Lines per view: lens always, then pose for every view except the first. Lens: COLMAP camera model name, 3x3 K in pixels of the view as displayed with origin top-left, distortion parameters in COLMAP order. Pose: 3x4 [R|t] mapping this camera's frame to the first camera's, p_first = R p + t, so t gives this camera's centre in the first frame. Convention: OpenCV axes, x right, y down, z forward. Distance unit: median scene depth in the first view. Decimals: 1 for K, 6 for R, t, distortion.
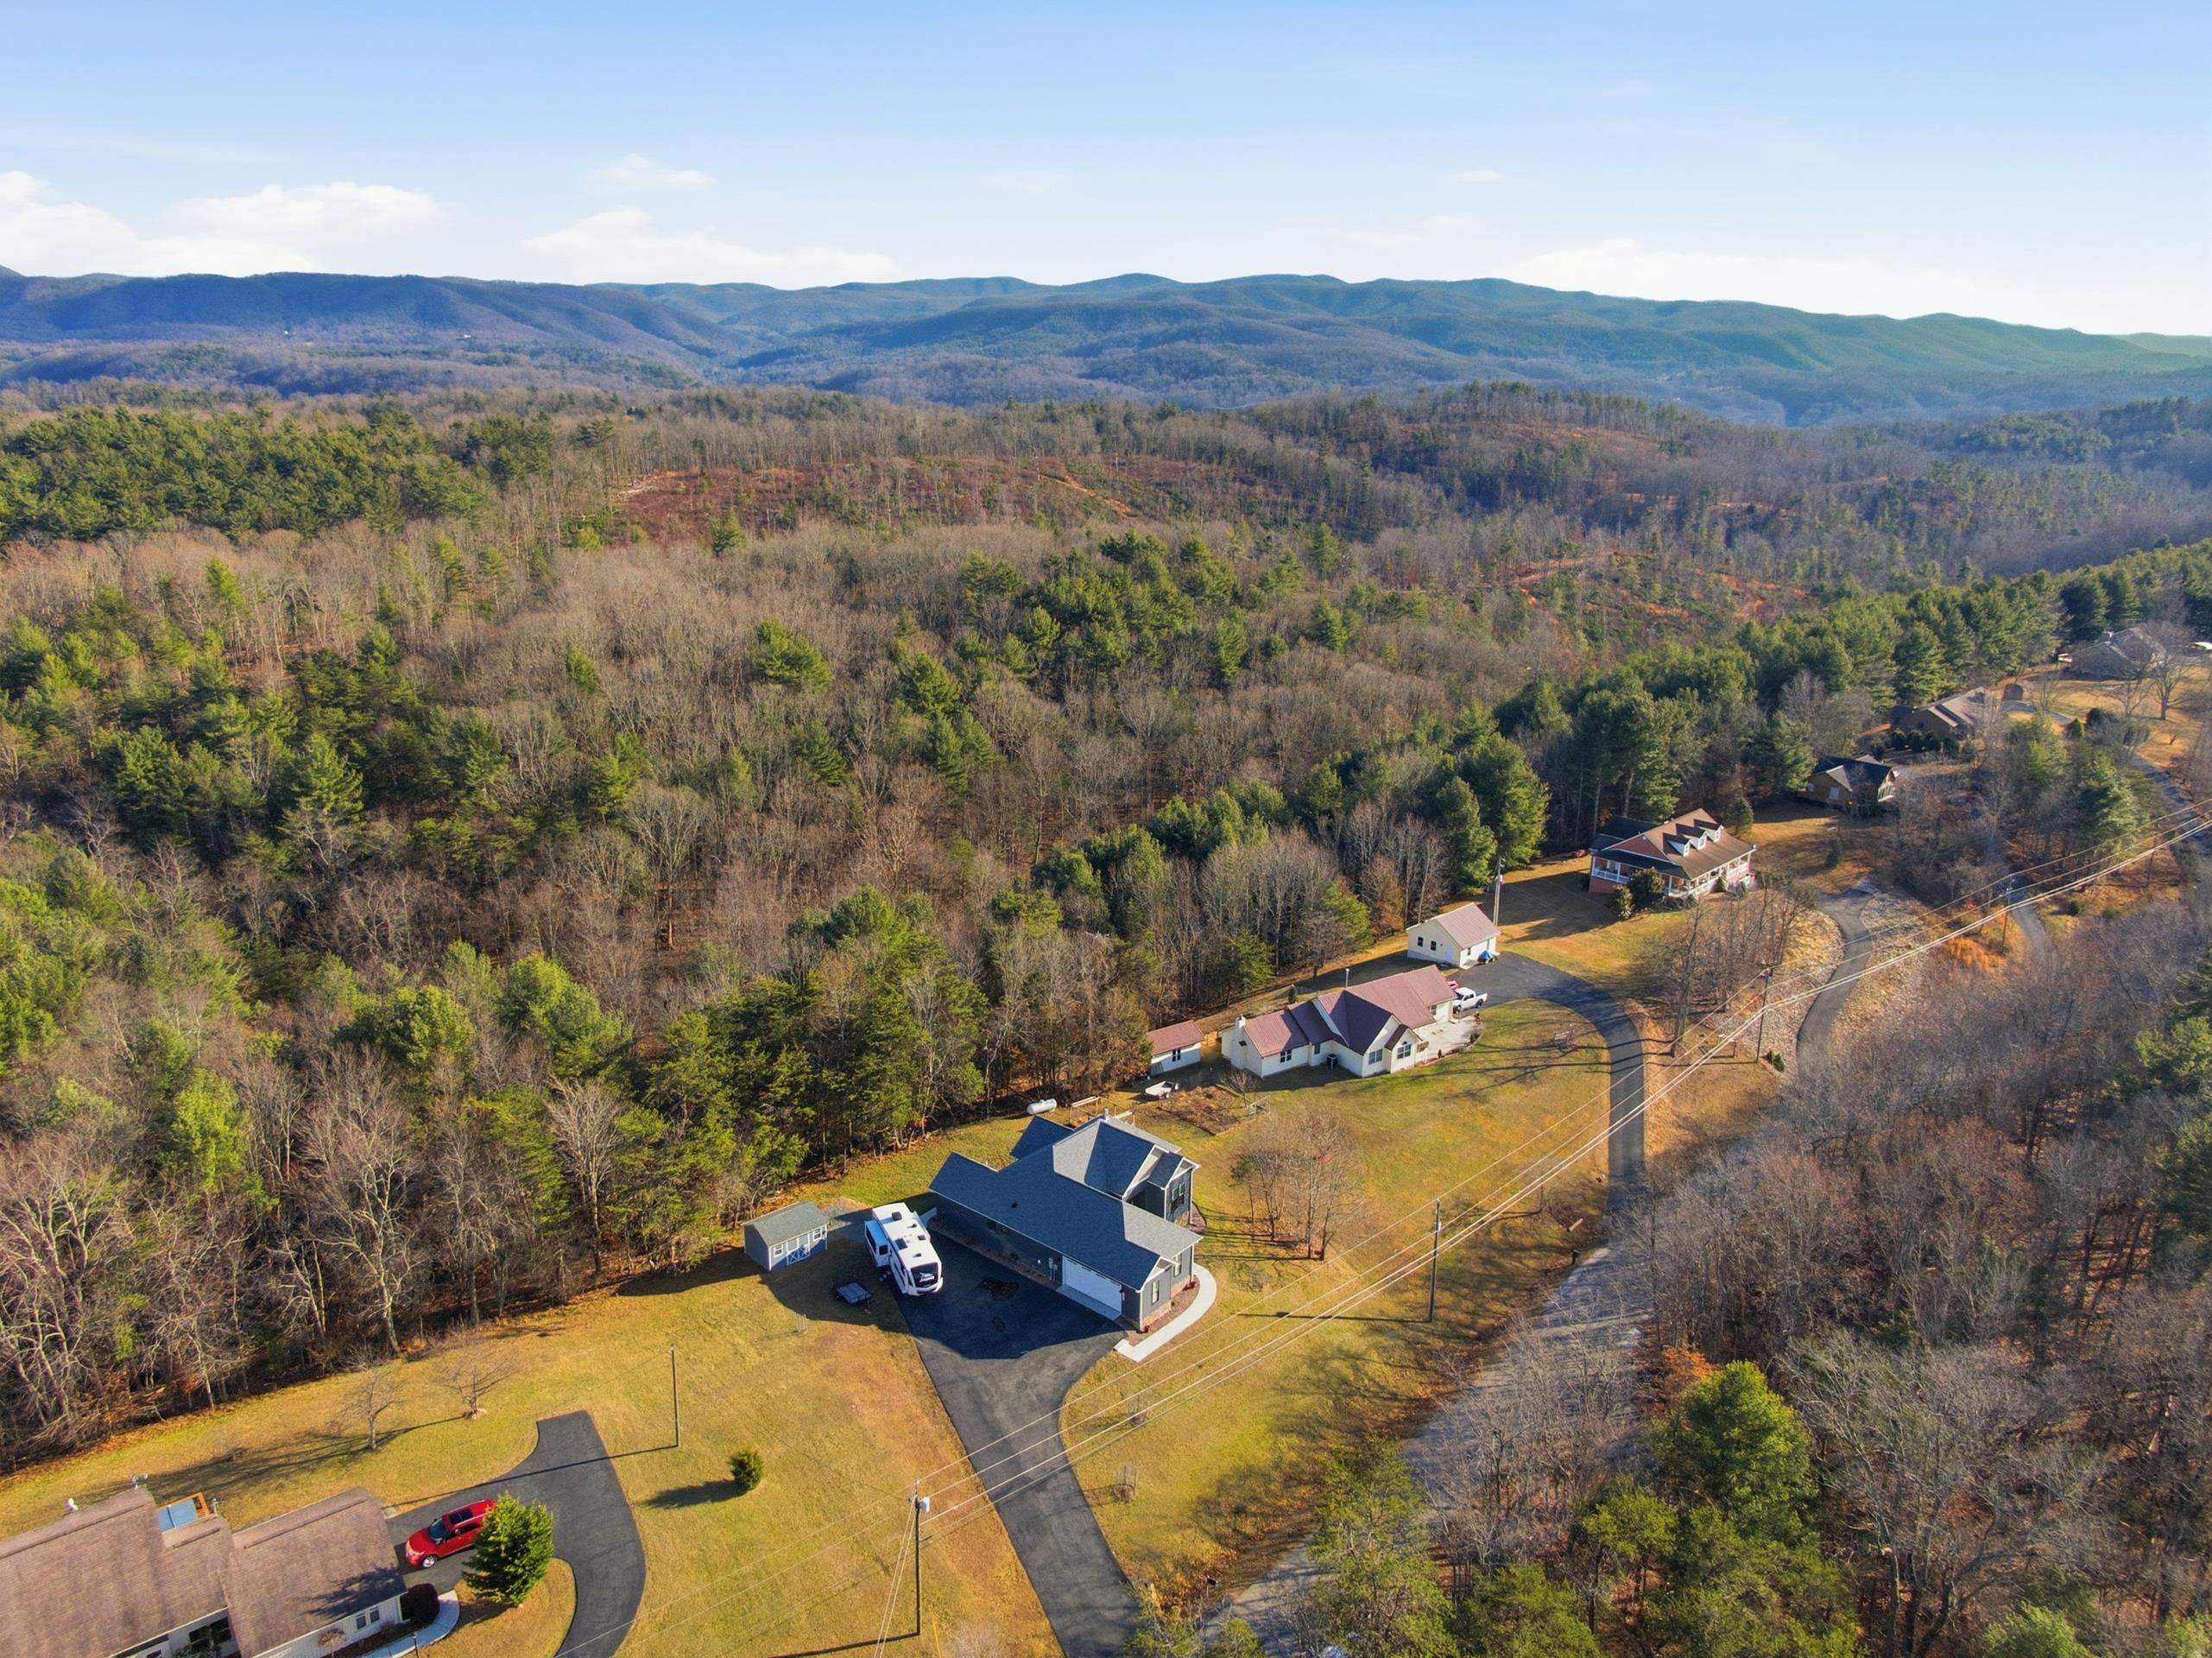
lens RADIAL K [[1578.1, 0, 1096.8], [0, 1578.1, 830.0], [0, 0, 1]] dist [0.074113, -0.115191]
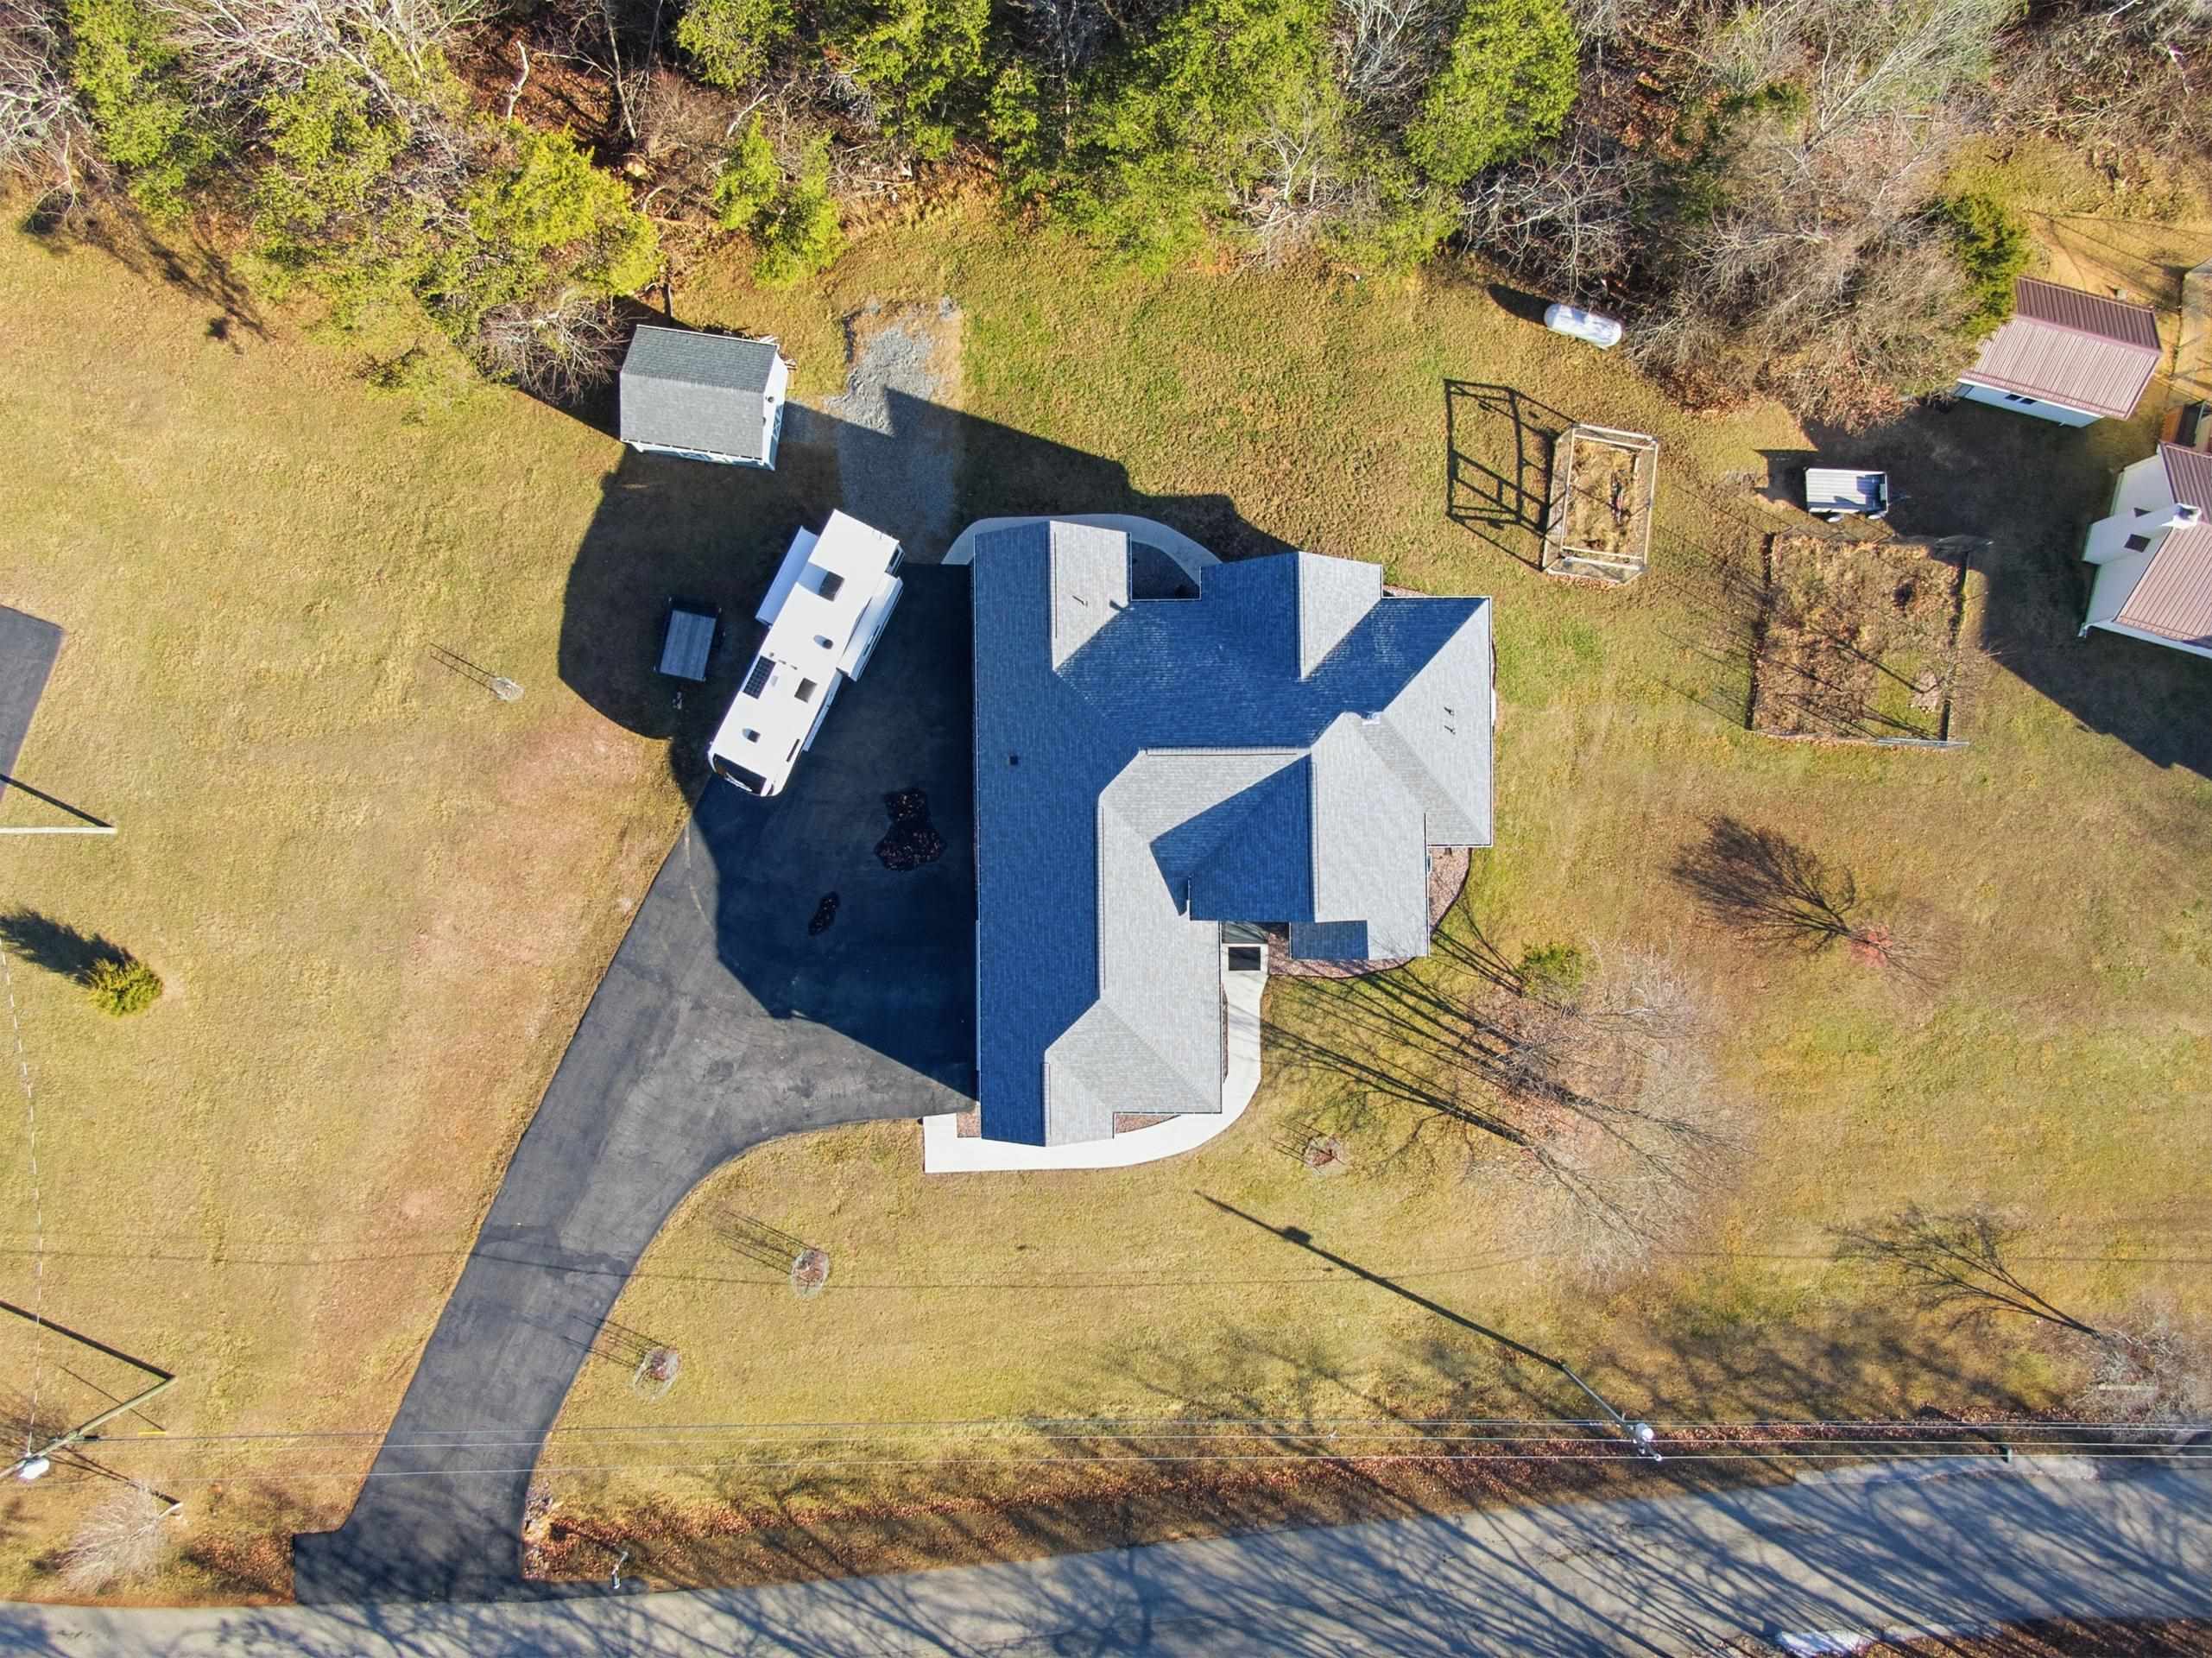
lens RADIAL K [[1635.0, 0, 1107.5], [0, 1635.0, 863.8], [0, 0, 1]] dist [0.048440, -0.072551]
pose [[0.656763, 0.753720, -0.023845, -0.000492], [-0.223799, 0.225012, 0.948306, -0.205553], [0.720122, -0.617476, 0.316462, 0.838925]]
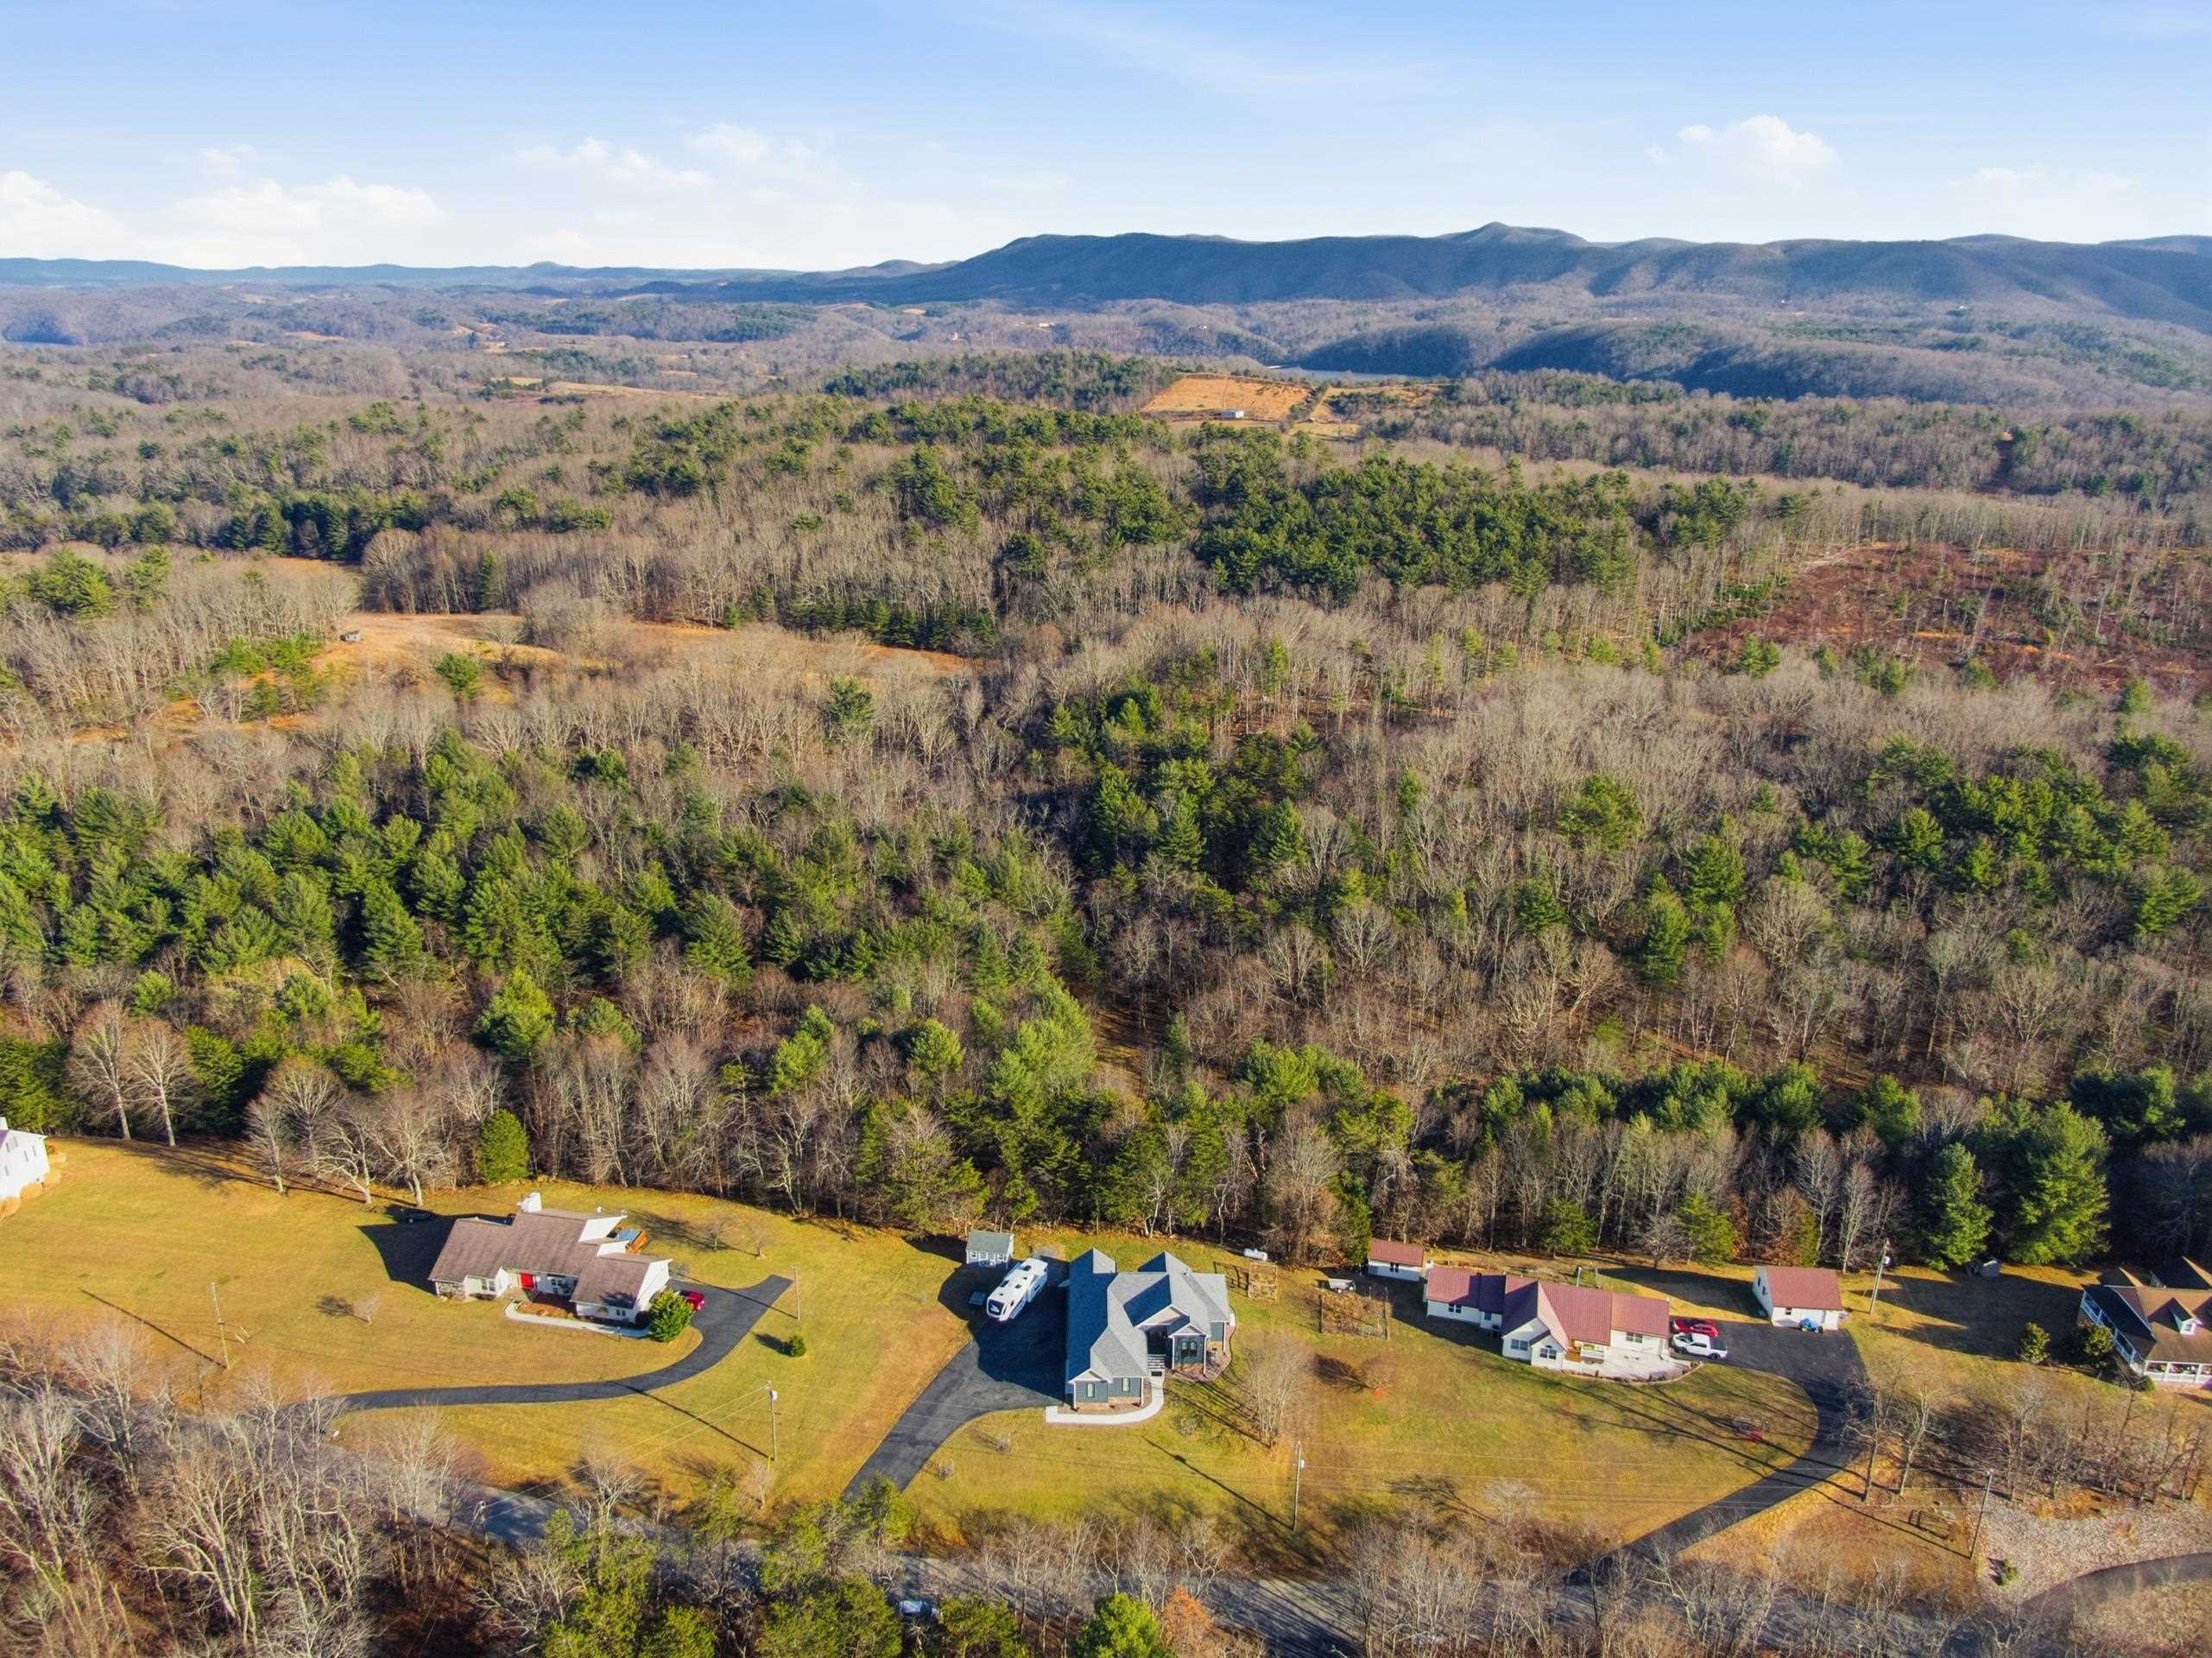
lens RADIAL K [[1585.5, 0, 1101.5], [0, 1585.5, 825.7], [0, 0, 1]] dist [0.047086, -0.062310]
pose [[0.655776, 0.242867, -0.714824, 0.909946], [-0.225881, 0.966588, 0.121183, -0.372554], [0.720372, 0.081996, 0.688724, -0.054142]]
